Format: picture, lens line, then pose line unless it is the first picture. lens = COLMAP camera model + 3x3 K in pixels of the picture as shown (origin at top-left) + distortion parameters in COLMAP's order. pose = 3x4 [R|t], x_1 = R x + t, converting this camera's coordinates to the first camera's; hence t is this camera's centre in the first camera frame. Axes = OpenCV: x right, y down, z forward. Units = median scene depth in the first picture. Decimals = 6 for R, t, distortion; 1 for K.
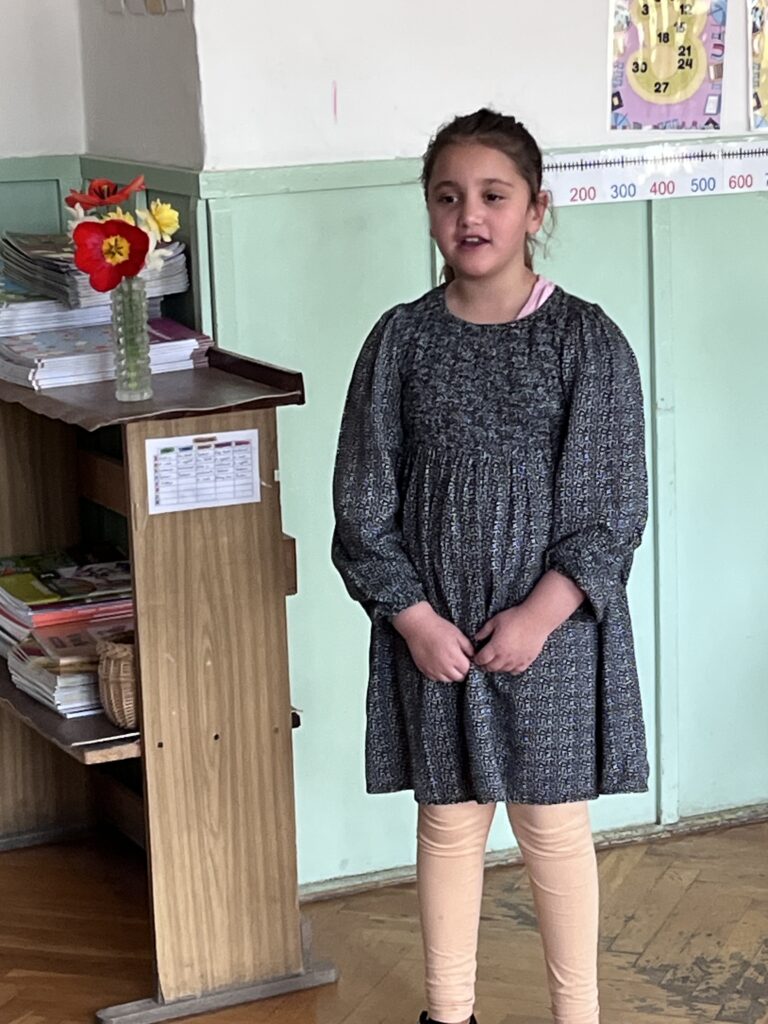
lens RADIAL K [[2768.5, 0, 404.4], [0, 2768.5, 514.8], [0, 0, 1]] dist [0.134920, 0.000000]
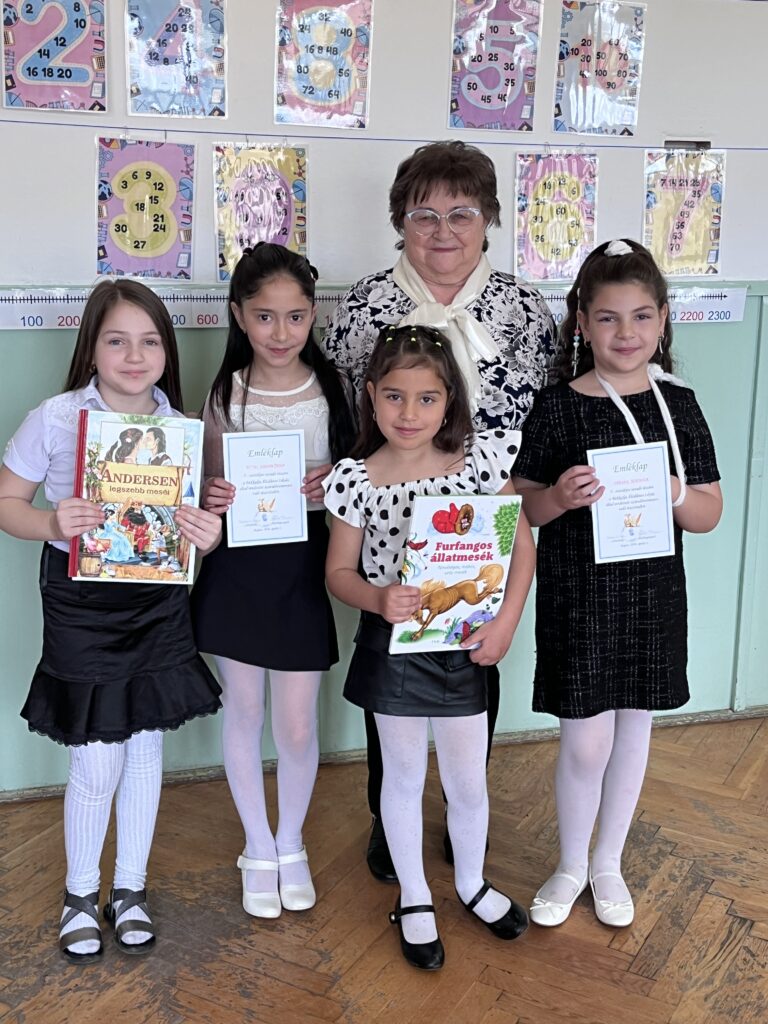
lens RADIAL K [[1264.1, 0, 401.3], [0, 1264.1, 507.1], [0, 0, 1]] dist [0.006362, 0.000000]
pose [[0.989956, 0.080465, -0.116239, 0.326543], [-0.074826, 0.995835, 0.052096, -0.076513], [0.119947, -0.042875, 0.991854, 0.451191]]
